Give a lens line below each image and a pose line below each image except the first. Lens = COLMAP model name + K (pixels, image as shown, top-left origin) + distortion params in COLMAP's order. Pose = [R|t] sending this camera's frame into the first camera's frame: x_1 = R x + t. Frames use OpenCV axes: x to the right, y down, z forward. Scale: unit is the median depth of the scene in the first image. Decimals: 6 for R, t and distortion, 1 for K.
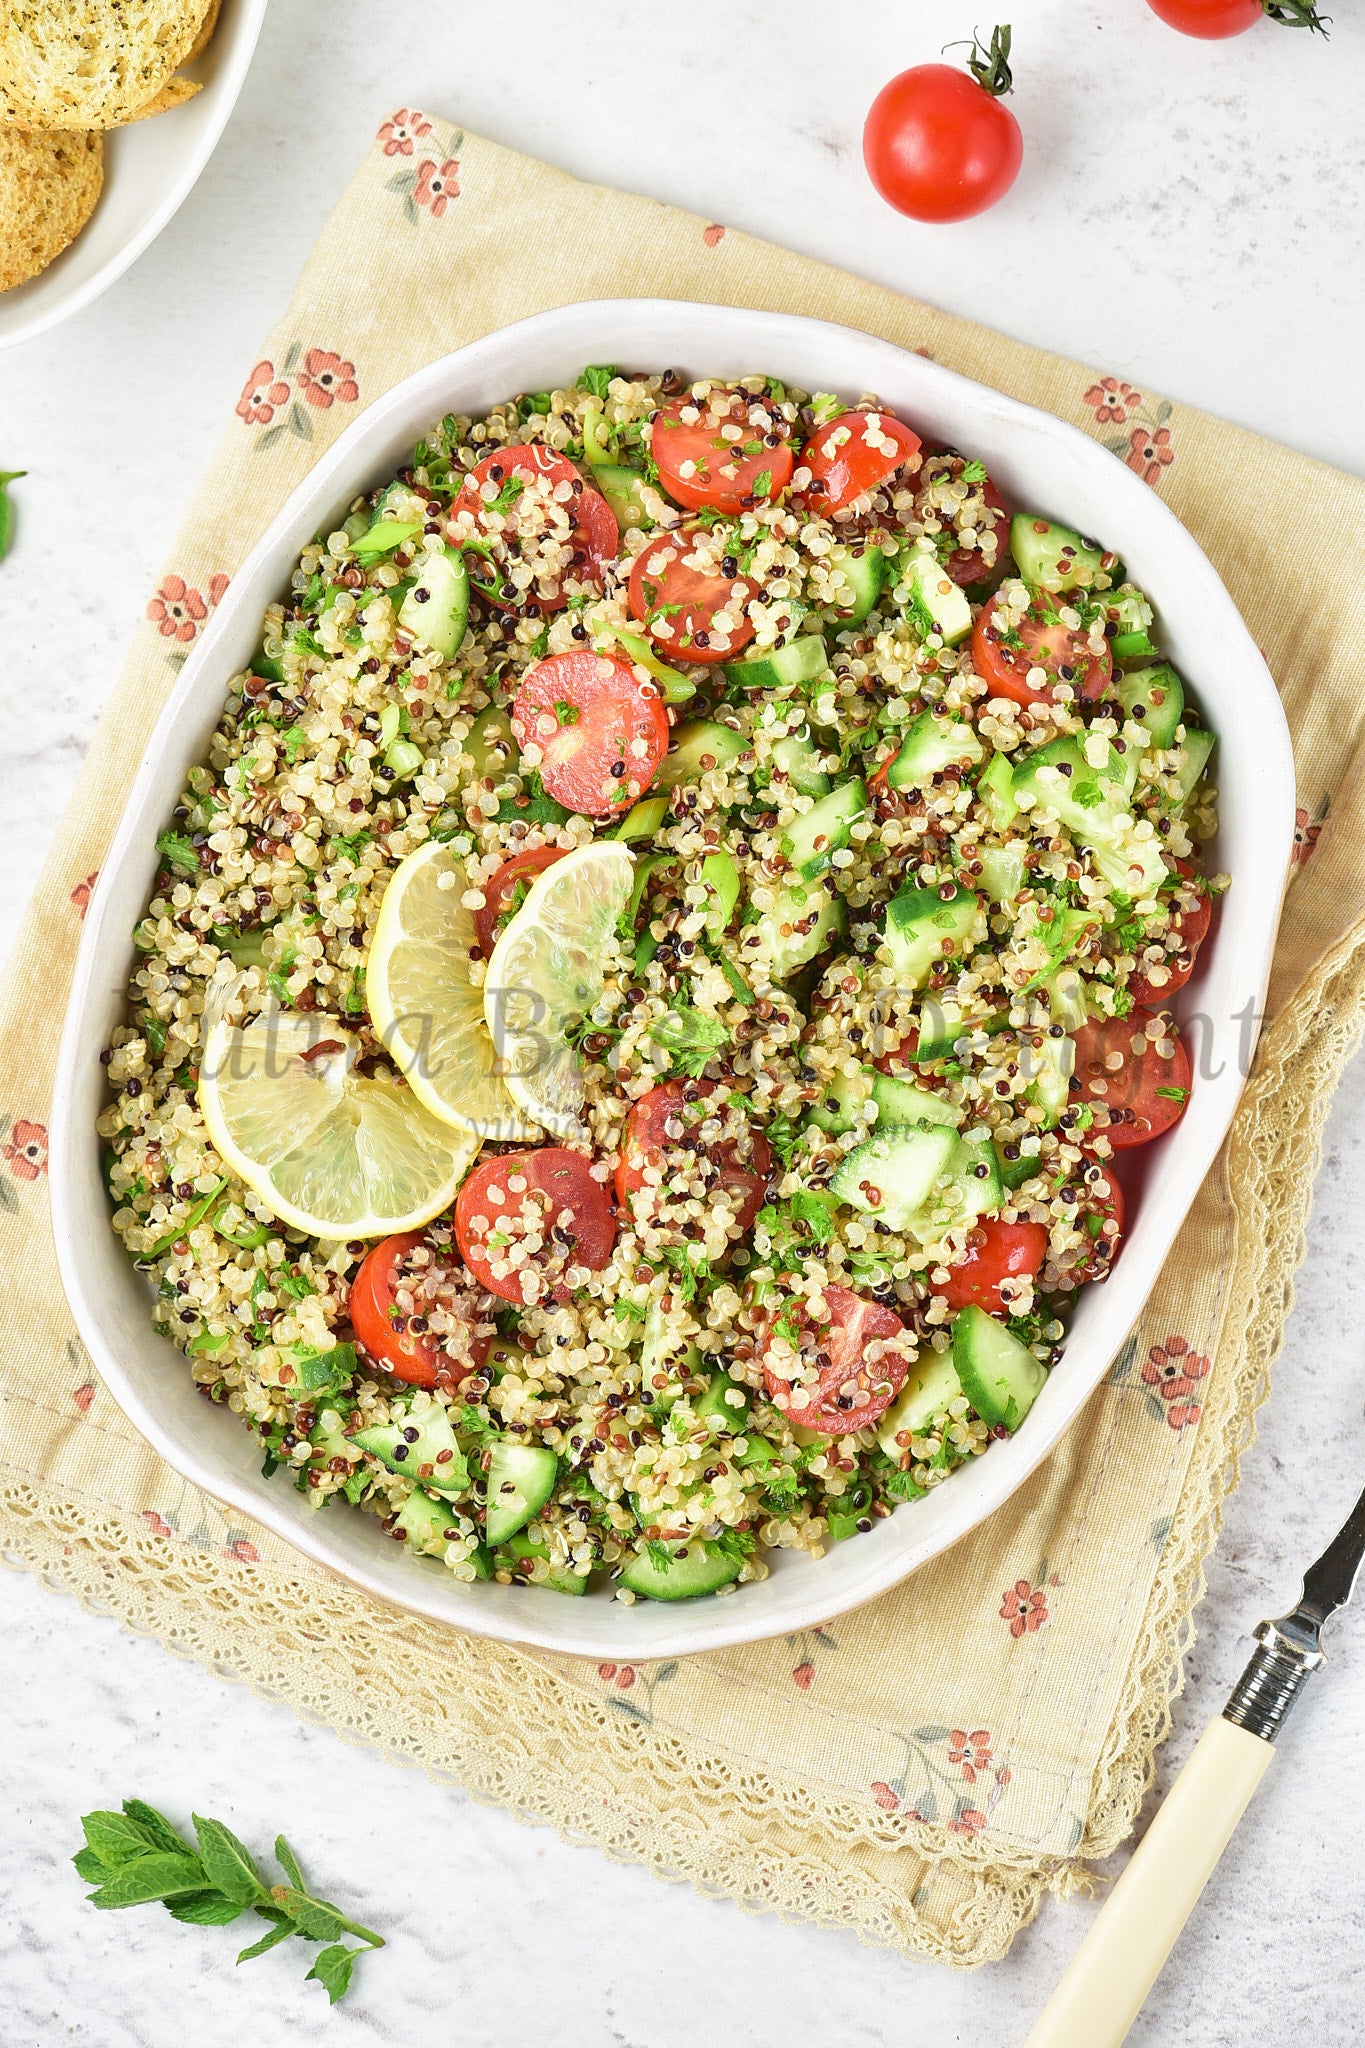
lens RADIAL K [[7204.6, 0, 678.8], [0, 7204.6, 1029.4], [0, 0, 1]] dist [-0.088941, 0.000000]
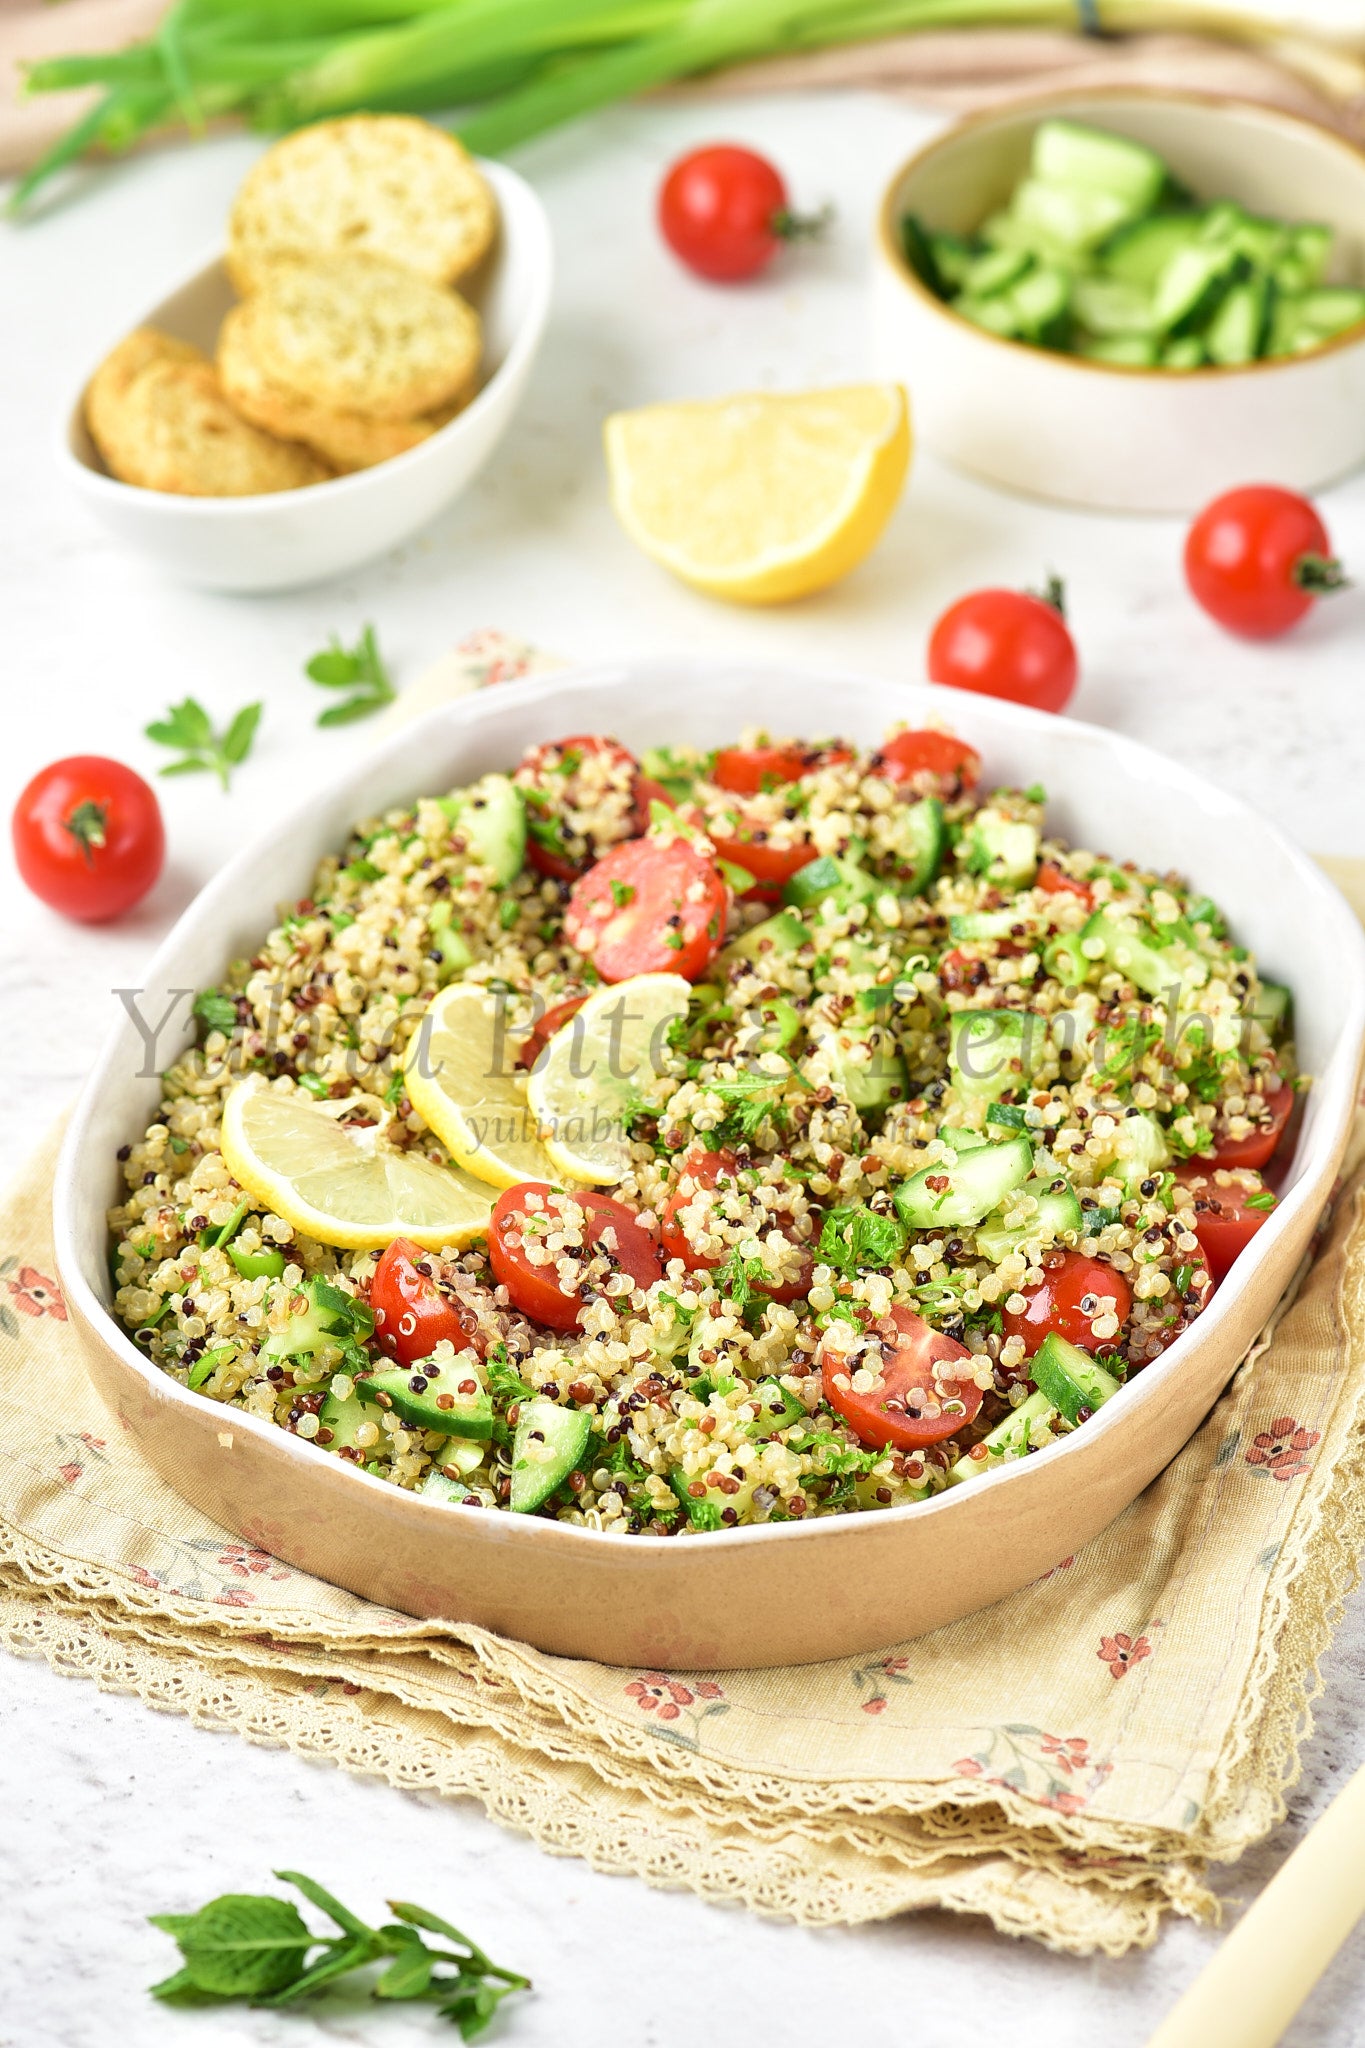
lens RADIAL K [[7204.6, 0, 687.9], [0, 7204.6, 1015.1], [0, 0, 1]] dist [-0.088941, 0.000000]
pose [[0.999443, -0.015228, -0.029696, 0.022264], [-0.012639, 0.650813, -0.759133, 0.703790], [0.030887, 0.759085, 0.650258, 0.373124]]
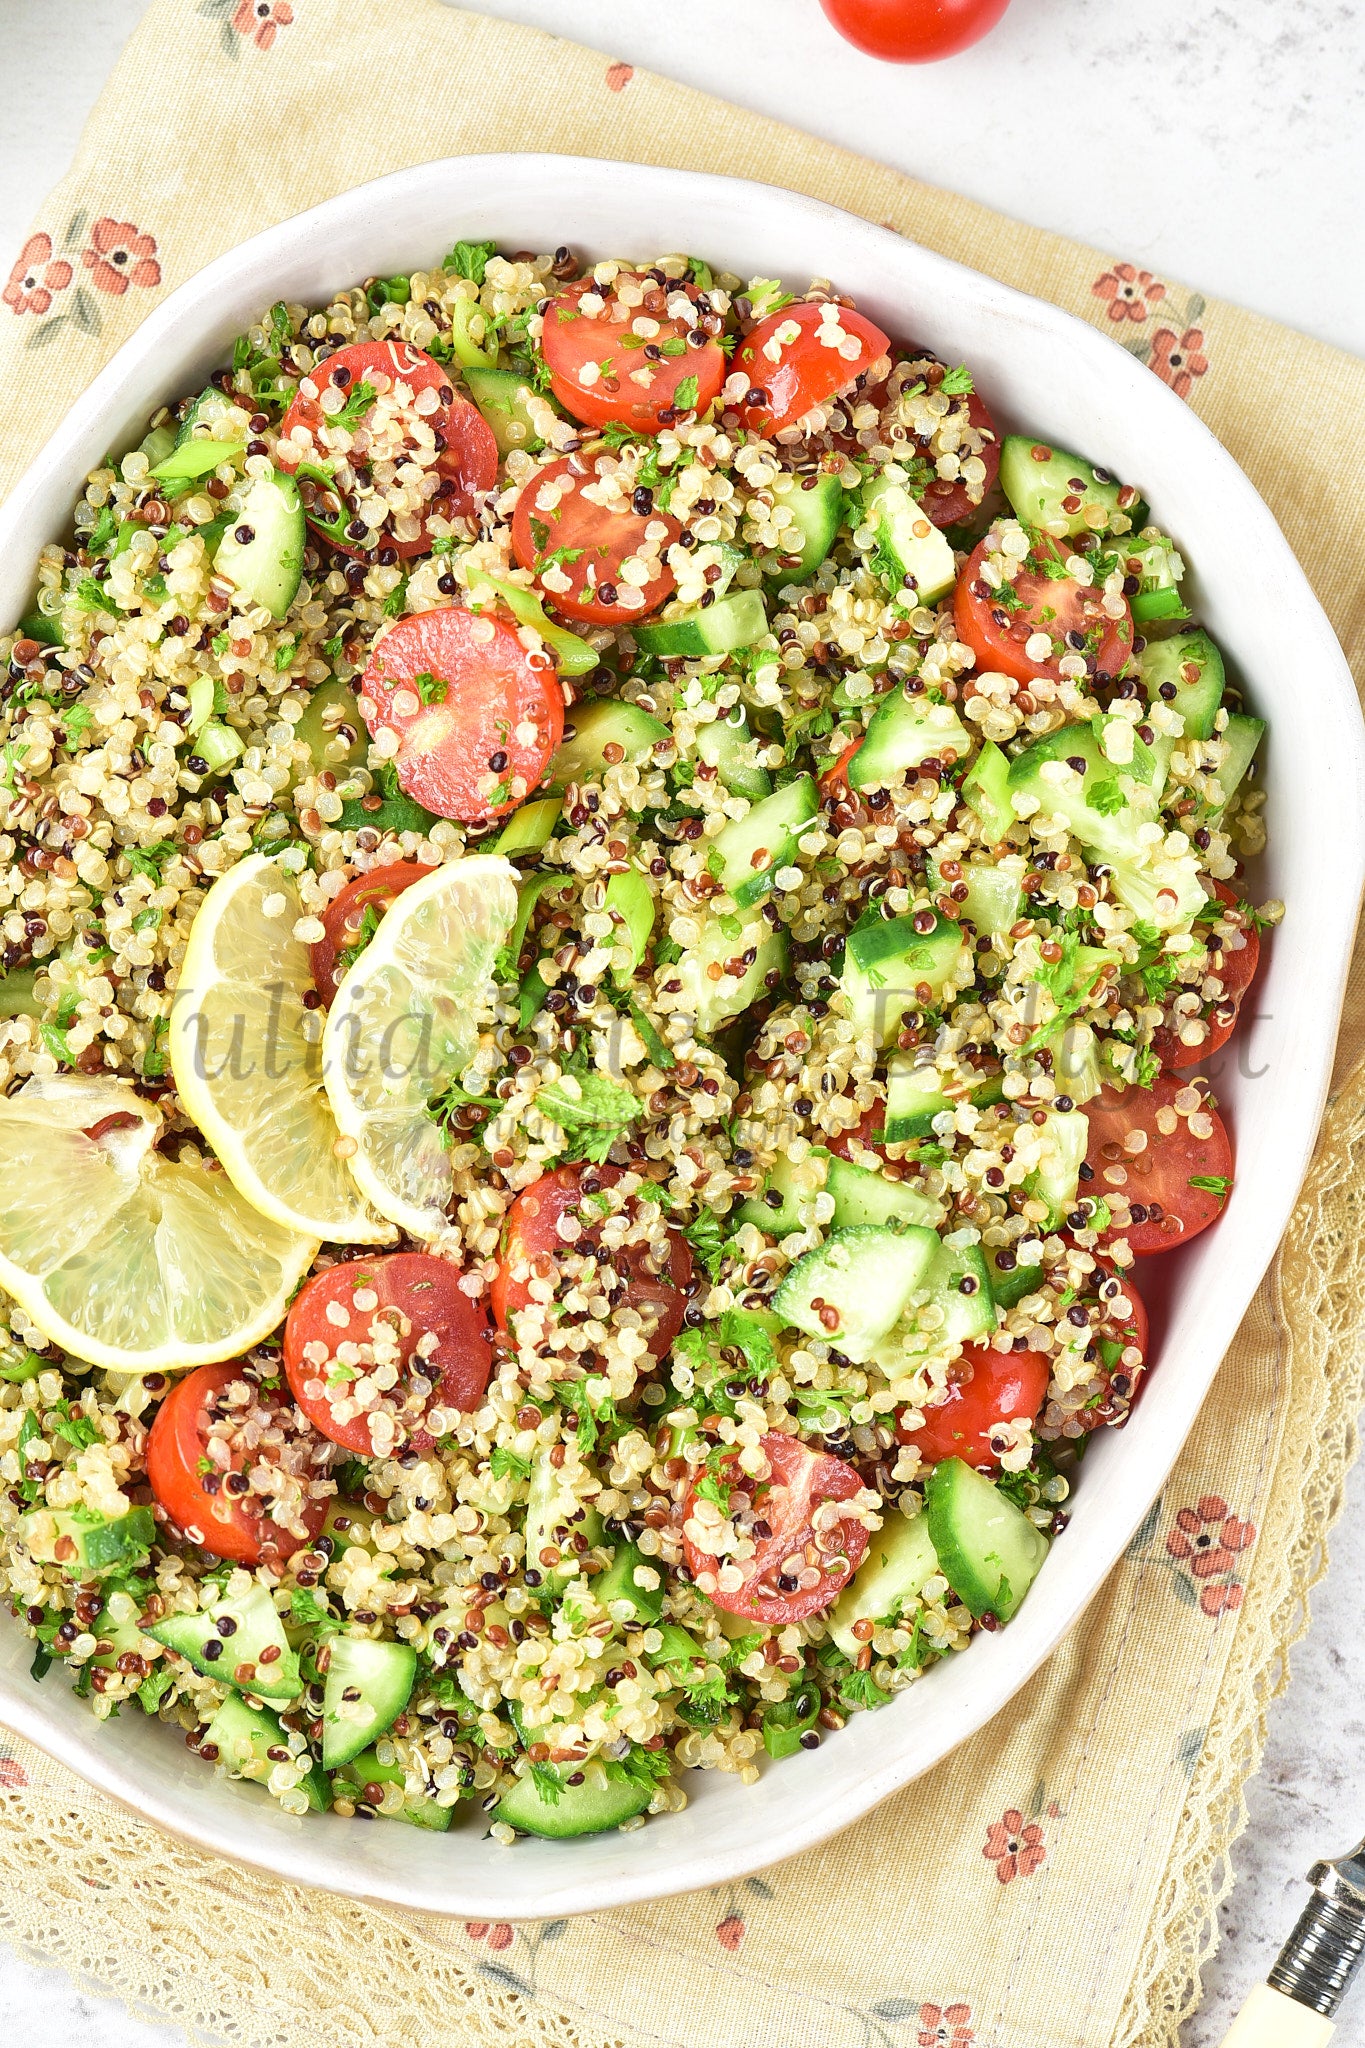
lens RADIAL K [[7204.6, 0, 676.5], [0, 7204.6, 1017.4], [0, 0, 1]] dist [-0.088941, 0.000000]
pose [[0.999382, 0.003975, 0.034918, -0.016045], [-0.003838, 0.999985, -0.003985, -0.005727], [-0.034933, 0.003849, 0.999382, 0.227964]]
